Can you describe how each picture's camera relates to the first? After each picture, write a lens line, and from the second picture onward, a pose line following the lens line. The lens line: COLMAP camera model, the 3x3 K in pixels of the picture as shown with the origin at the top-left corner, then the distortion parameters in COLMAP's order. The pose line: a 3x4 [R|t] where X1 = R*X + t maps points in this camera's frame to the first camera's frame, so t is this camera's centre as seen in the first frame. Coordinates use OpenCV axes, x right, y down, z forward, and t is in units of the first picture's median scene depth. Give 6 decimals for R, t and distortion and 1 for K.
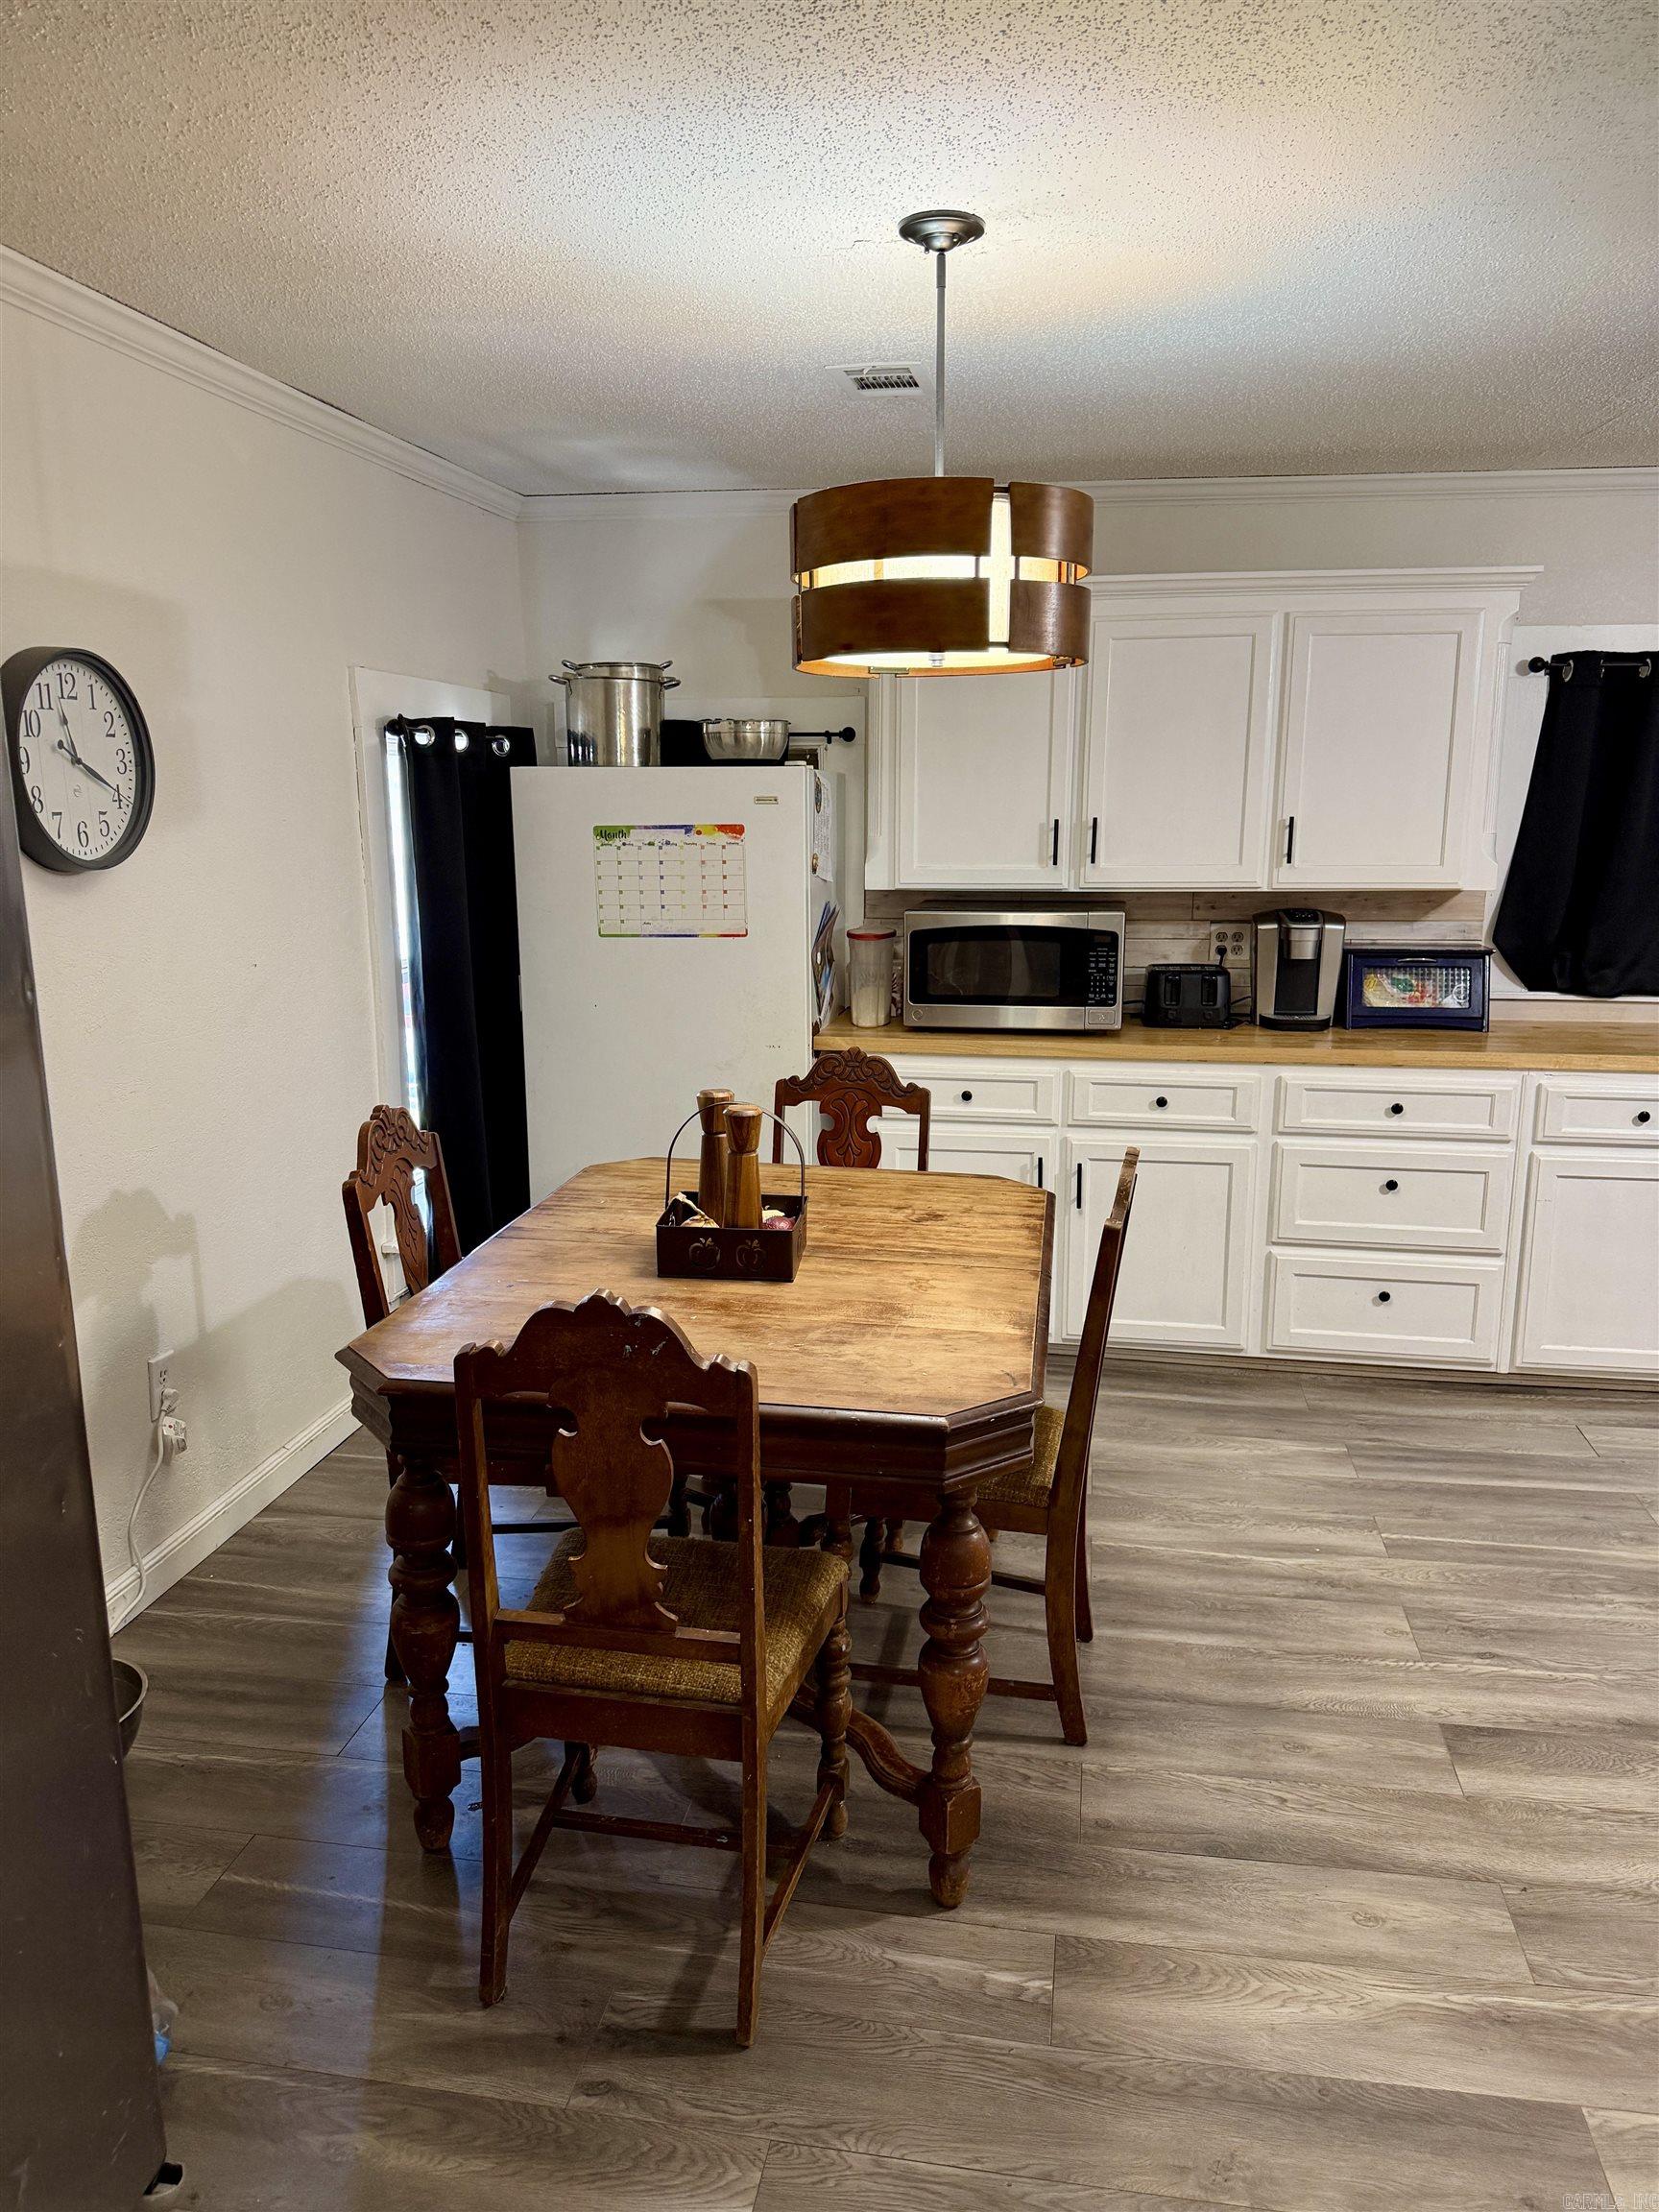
lens RADIAL K [[1610.1, 0, 829.5], [0, 1610.1, 1106.0], [0, 0, 1]] dist [0.104897, -0.097422]
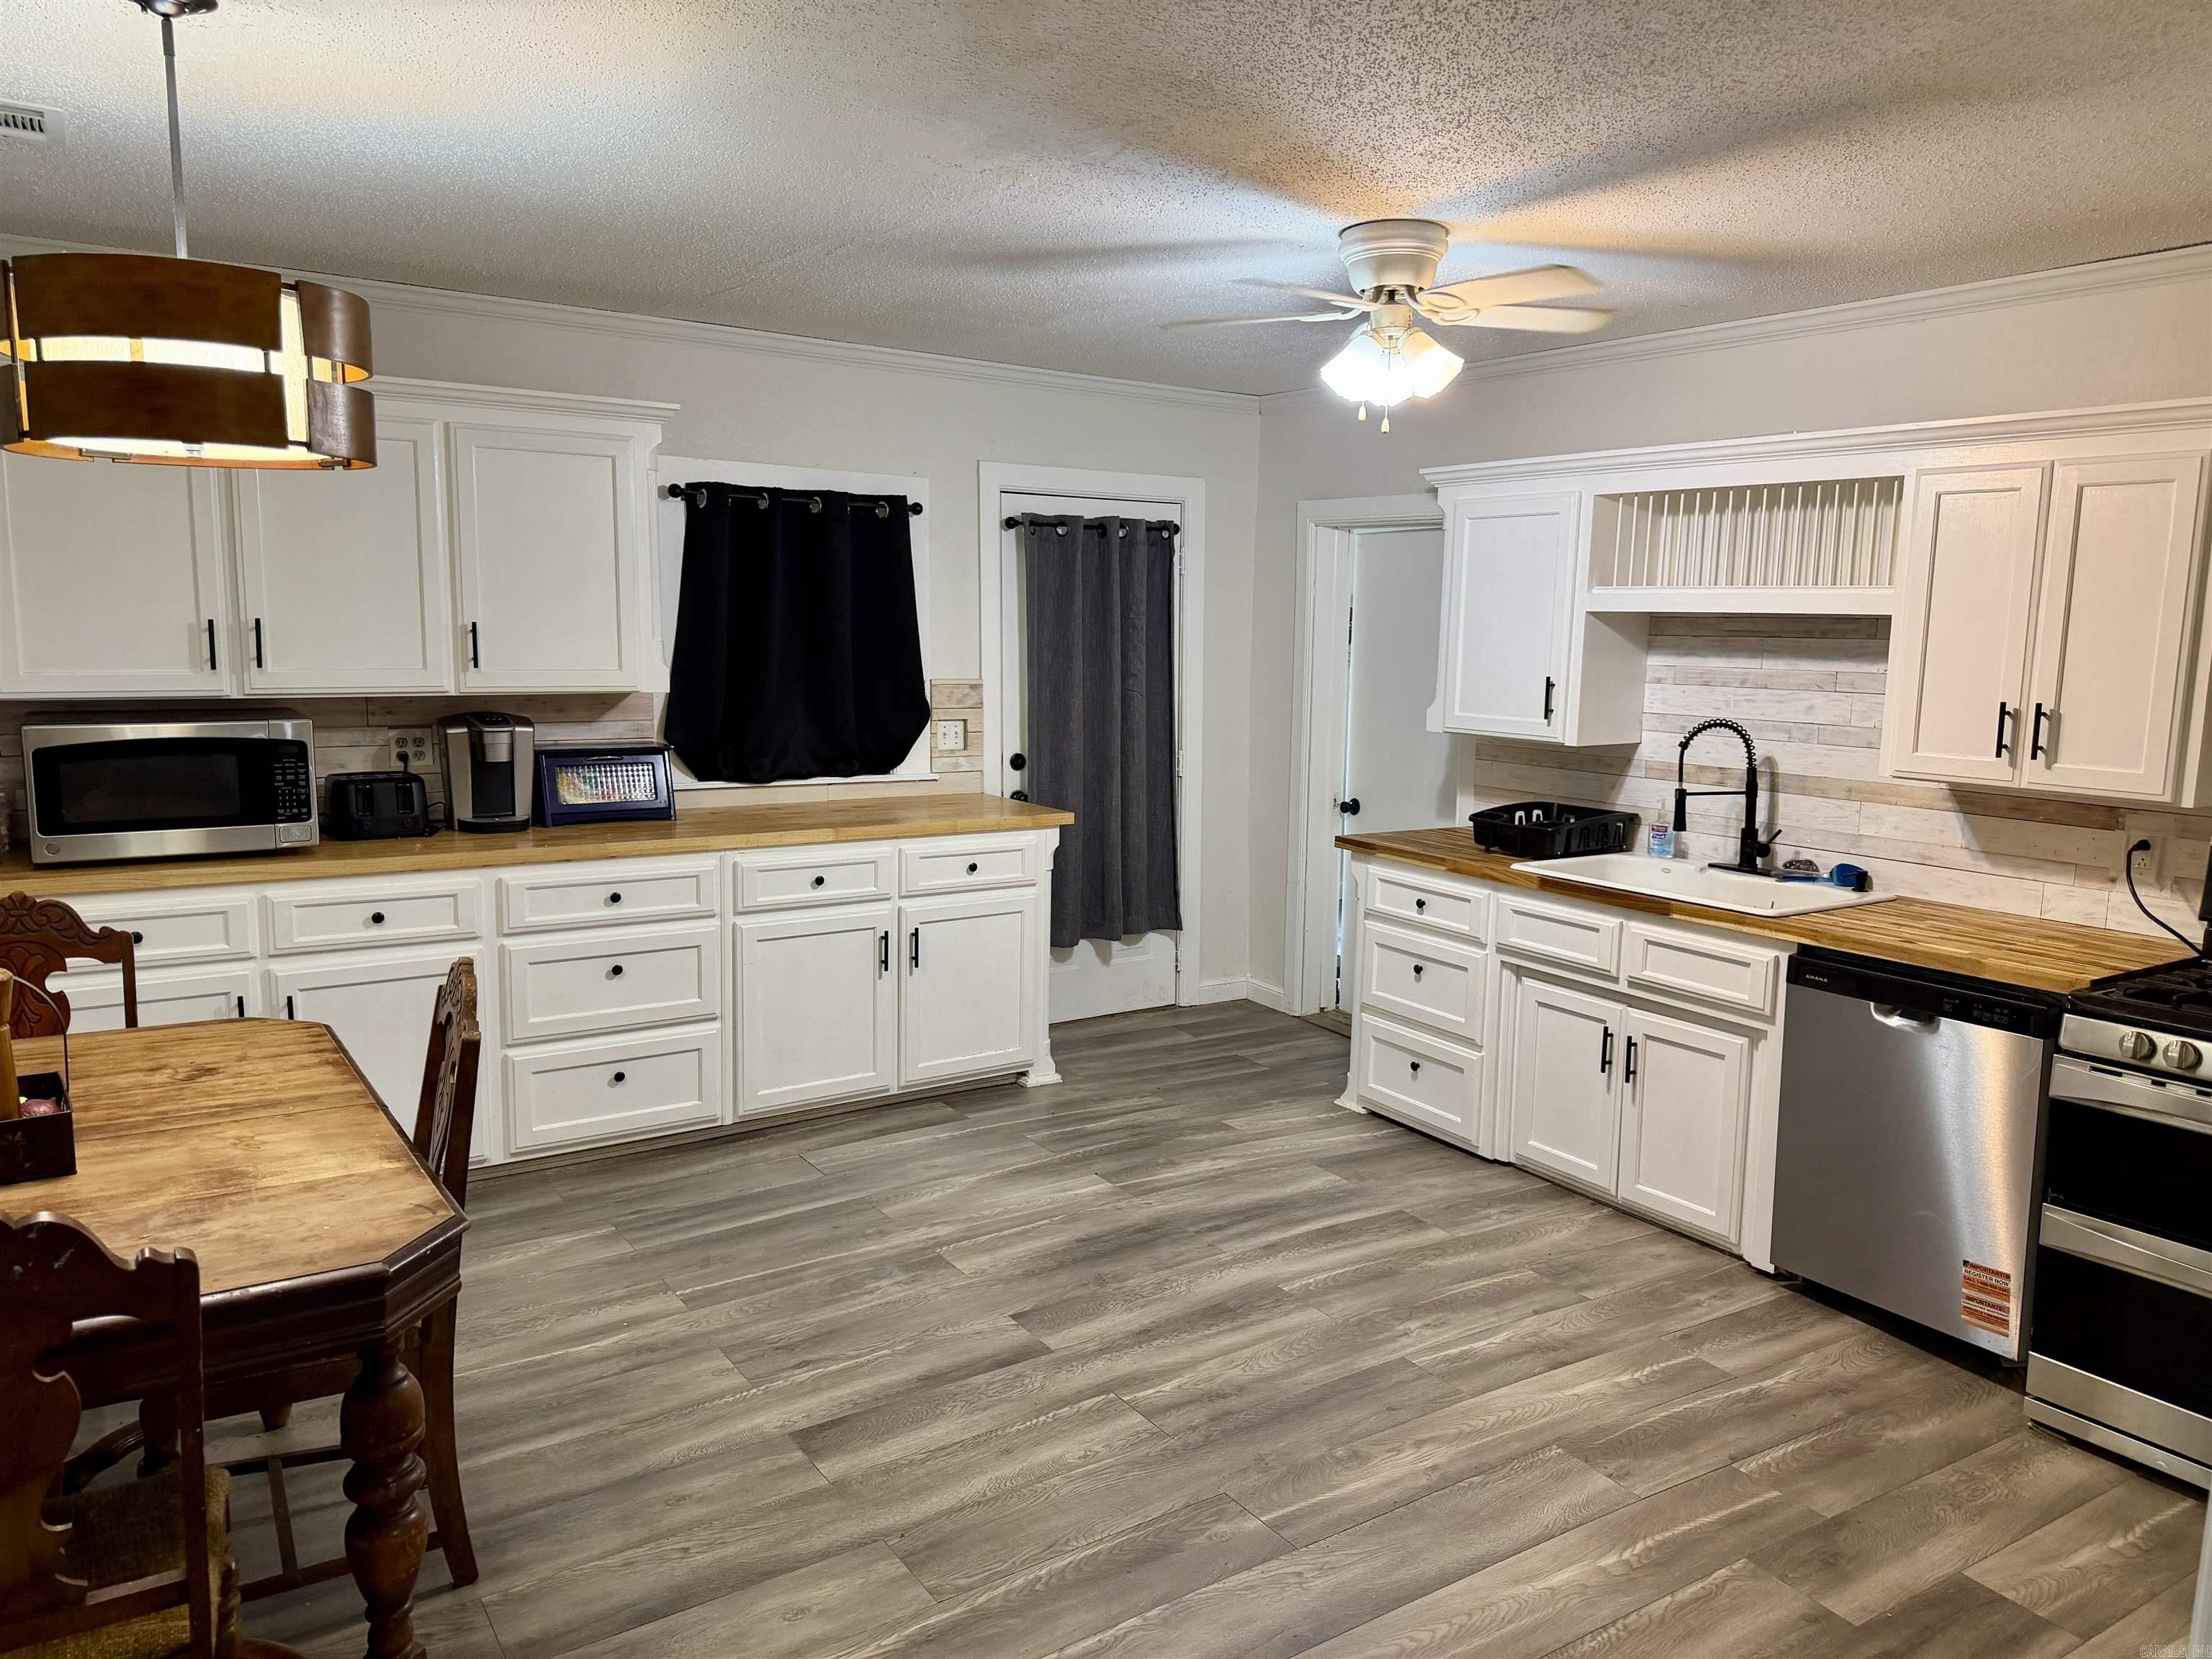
lens RADIAL K [[1610.1, 0, 1106.0], [0, 1610.1, 829.5], [0, 0, 1]] dist [0.104897, -0.097422]
pose [[0.743888, -0.080314, 0.663461, -0.152742], [0.109922, 0.993936, -0.002927, -0.005698], [-0.659203, 0.075106, 0.748205, -0.006879]]
